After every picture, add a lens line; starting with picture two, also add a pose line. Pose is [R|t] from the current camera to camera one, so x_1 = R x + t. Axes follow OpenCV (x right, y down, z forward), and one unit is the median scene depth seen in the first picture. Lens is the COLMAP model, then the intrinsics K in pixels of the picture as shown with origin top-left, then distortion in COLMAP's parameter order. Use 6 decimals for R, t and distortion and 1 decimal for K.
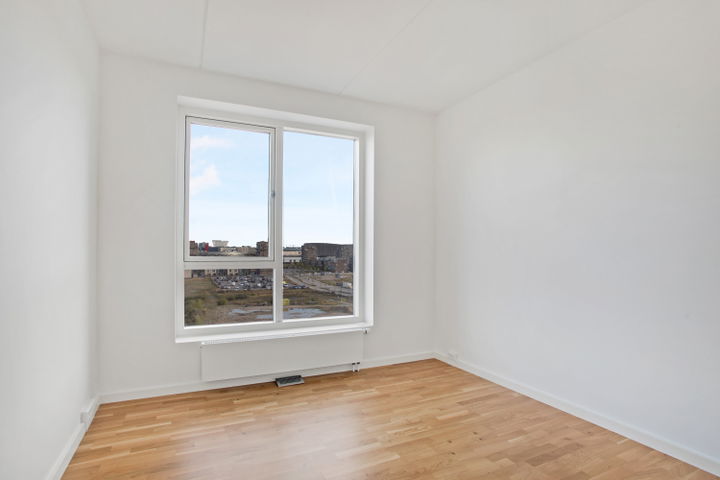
lens RADIAL K [[349.8, 0, 360.0], [0, 349.8, 240.0], [0, 0, 1]] dist [-0.083175, -0.000106]
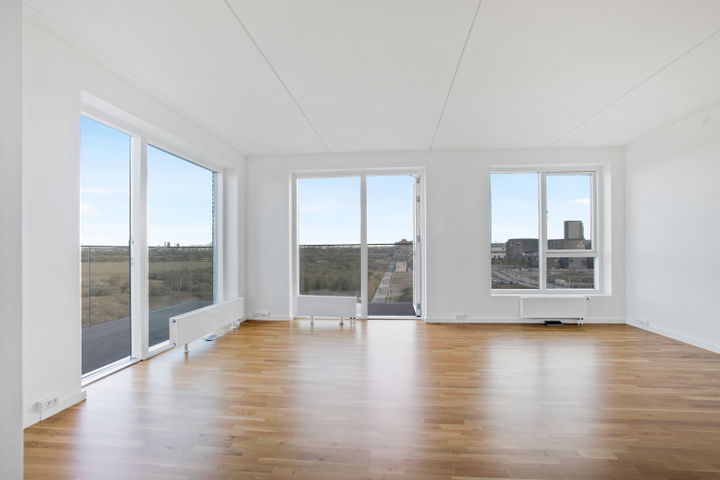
lens RADIAL K [[349.8, 0, 360.0], [0, 349.8, 240.0], [0, 0, 1]] dist [-0.083175, -0.000106]
pose [[0.852576, -0.013753, -0.522422, -0.120977], [0.019169, 0.999804, 0.004964, -0.013888], [0.522252, -0.014246, 0.852672, -0.700839]]
